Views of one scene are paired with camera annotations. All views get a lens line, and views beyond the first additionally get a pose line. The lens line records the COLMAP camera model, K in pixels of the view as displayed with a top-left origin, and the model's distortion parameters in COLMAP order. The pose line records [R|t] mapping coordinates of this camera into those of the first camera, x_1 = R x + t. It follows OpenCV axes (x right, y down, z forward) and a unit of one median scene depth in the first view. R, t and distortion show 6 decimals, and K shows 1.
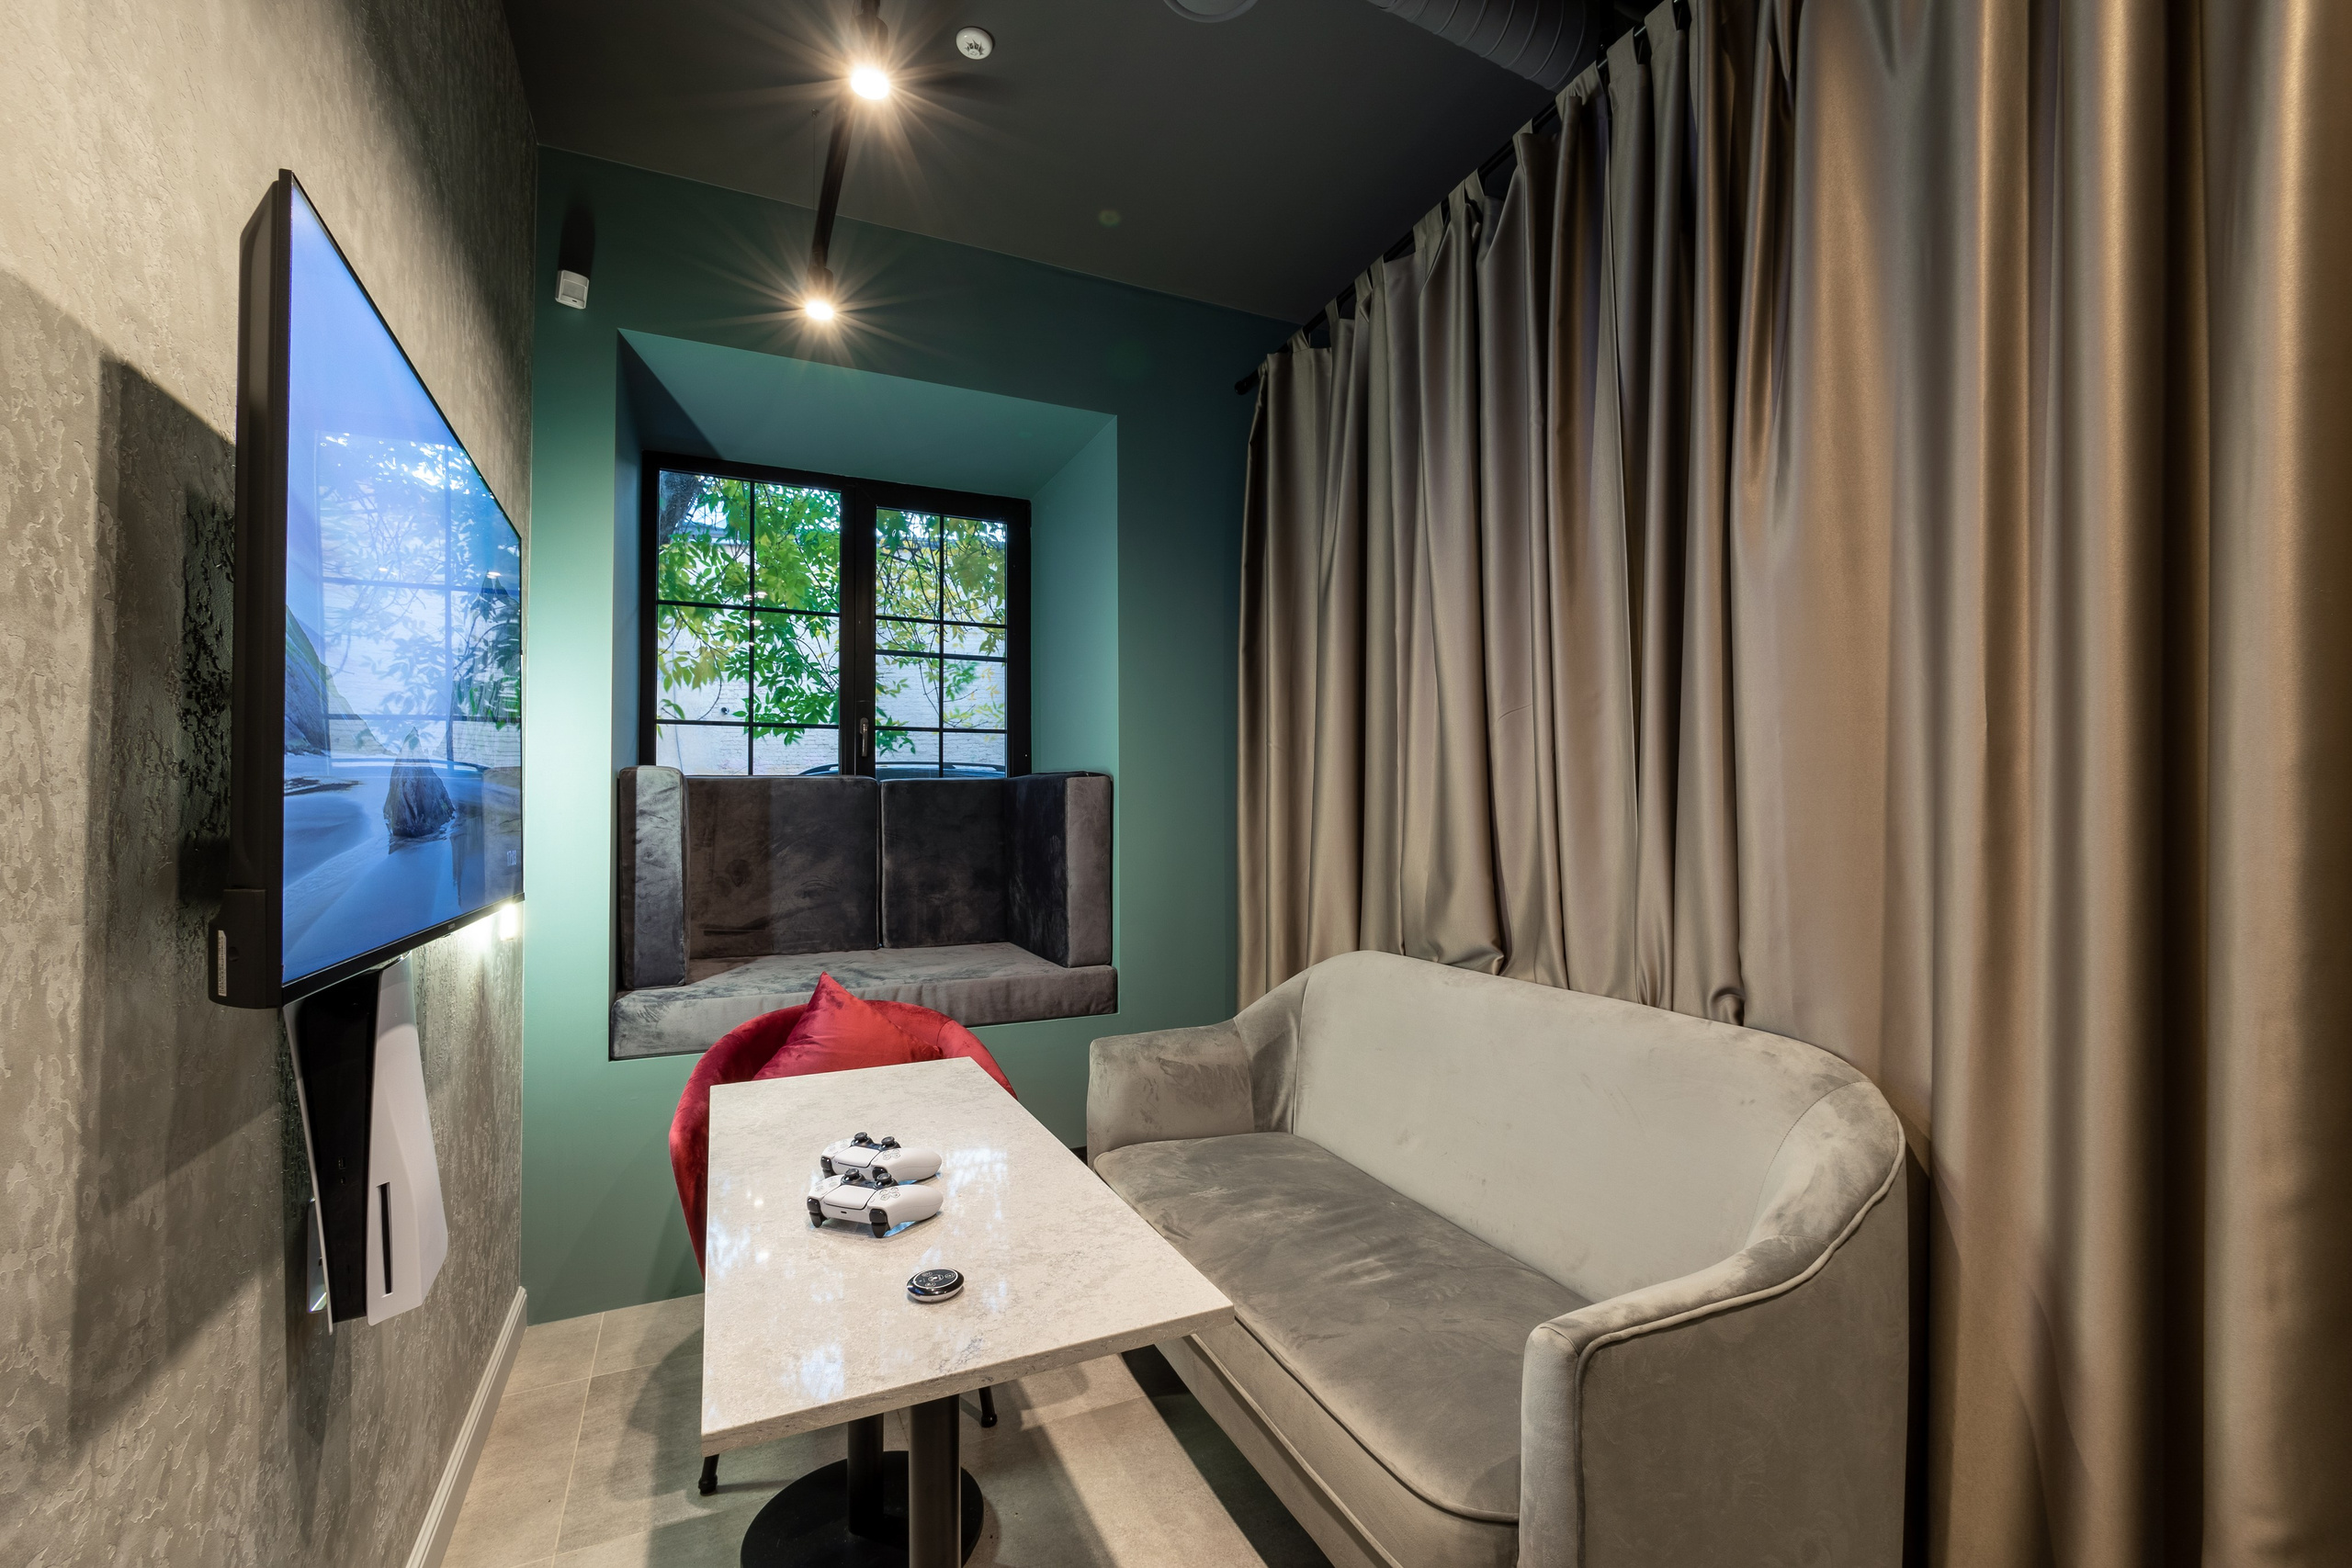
lens RADIAL K [[1010.3, 0, 1180.0], [0, 1010.3, 784.1], [0, 0, 1]] dist [-0.004142, -0.000286]
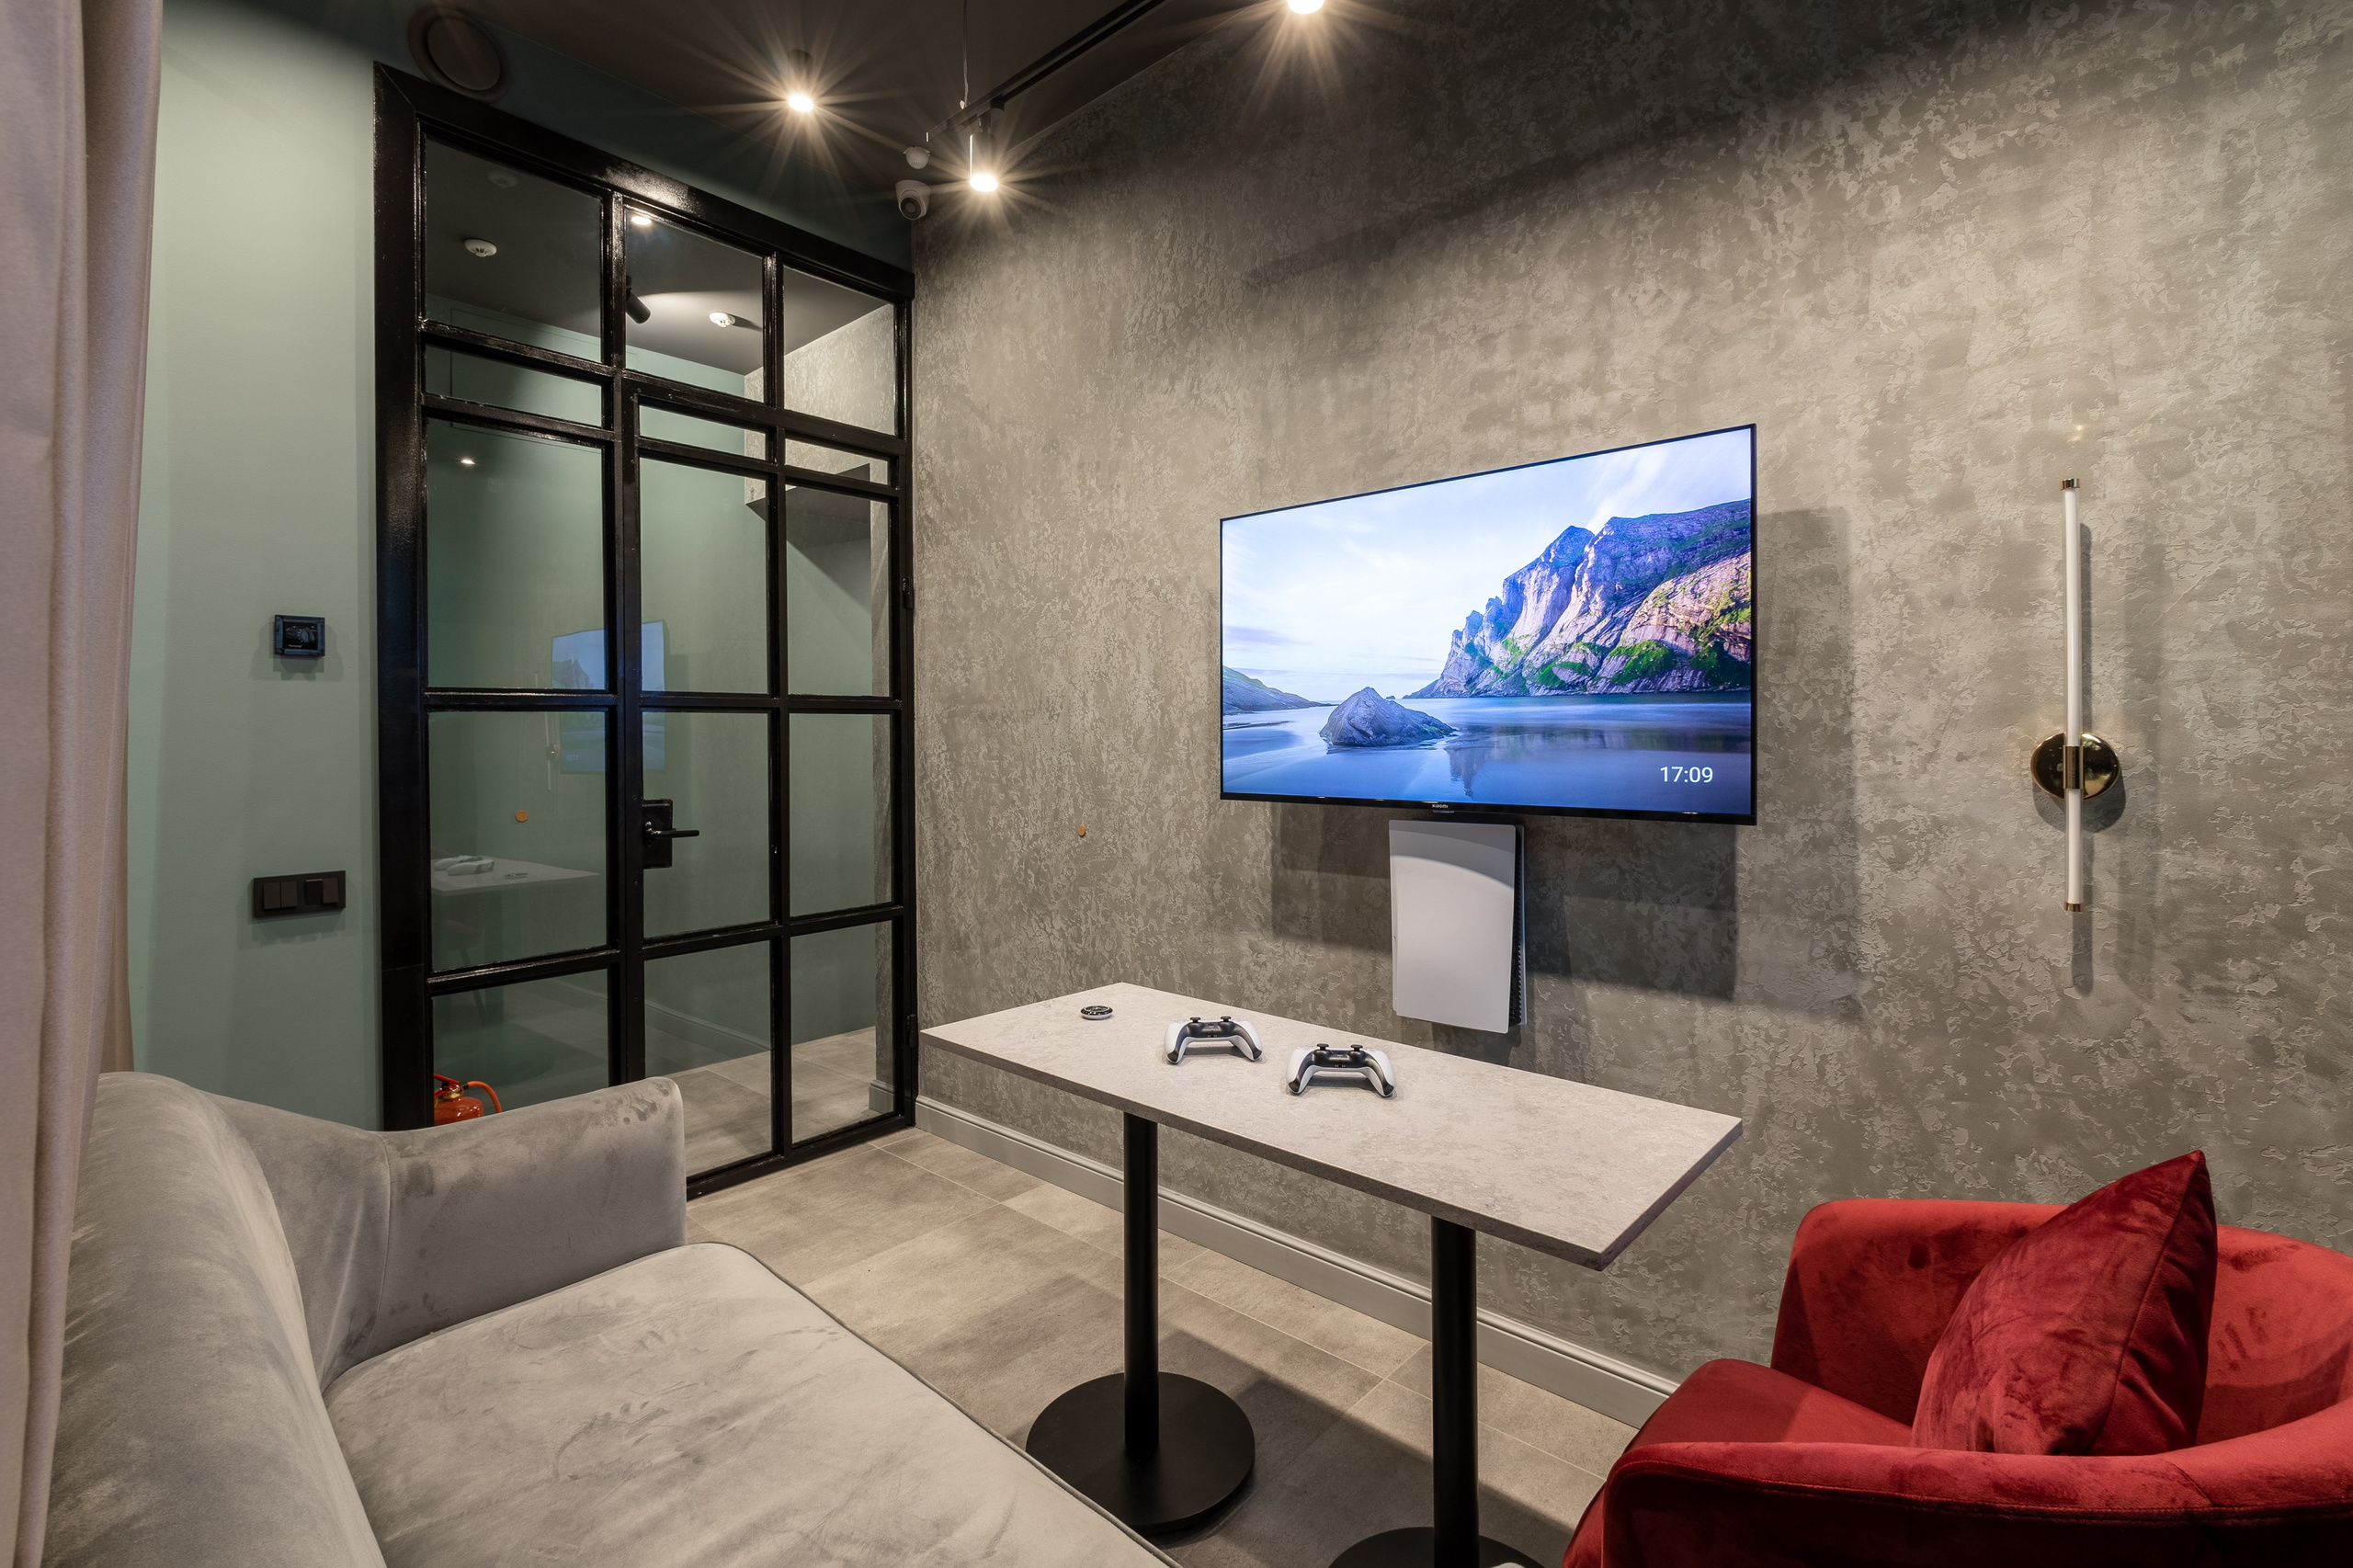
lens RADIAL K [[1056.9, 0, 1174.5], [0, 1056.9, 735.0], [0, 0, 1]] dist [-0.001192, -0.000093]
pose [[-0.925046, 0.013379, -0.379620, 0.140190], [0.025180, 0.999341, -0.026136, 0.033905], [0.379020, -0.033736, -0.924773, 1.233244]]
